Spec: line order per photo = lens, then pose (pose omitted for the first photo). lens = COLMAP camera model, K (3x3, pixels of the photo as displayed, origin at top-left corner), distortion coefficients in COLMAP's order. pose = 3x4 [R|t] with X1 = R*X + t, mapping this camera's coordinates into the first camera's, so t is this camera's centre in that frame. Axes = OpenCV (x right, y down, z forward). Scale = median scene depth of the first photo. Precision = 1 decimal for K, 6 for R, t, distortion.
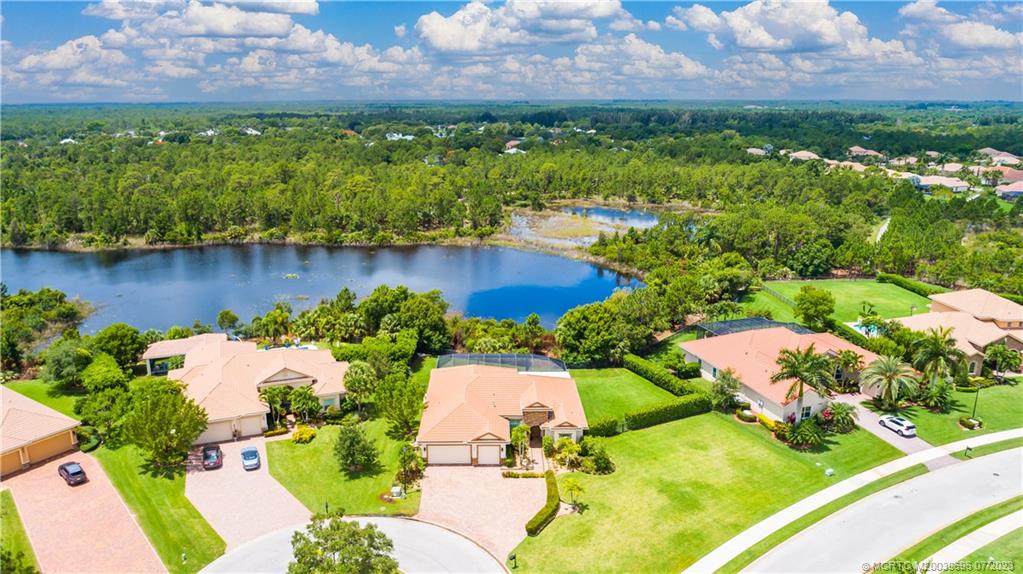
lens RADIAL K [[731.4, 0, 511.5], [0, 731.4, 287.0], [0, 0, 1]] dist [0.001639, 0.001250]
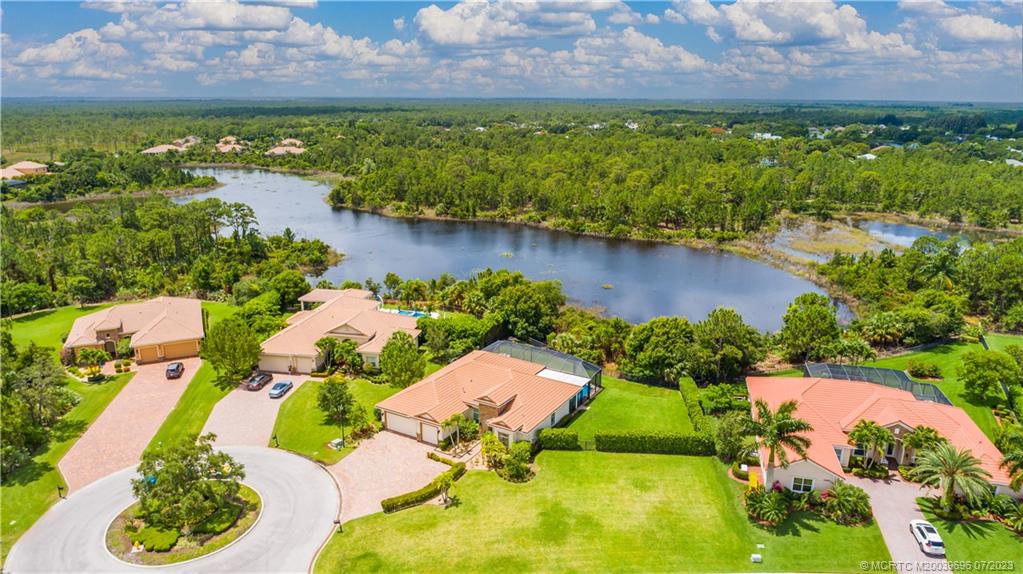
lens RADIAL K [[706.5, 0, 511.5], [0, 706.5, 287.0], [0, 0, 1]] dist [0.001359, 0.002372]
pose [[0.859982, 0.144955, -0.489304, 0.486754], [-0.139476, 0.989068, 0.047871, -0.039204], [0.490894, 0.027078, 0.870799, 0.157090]]
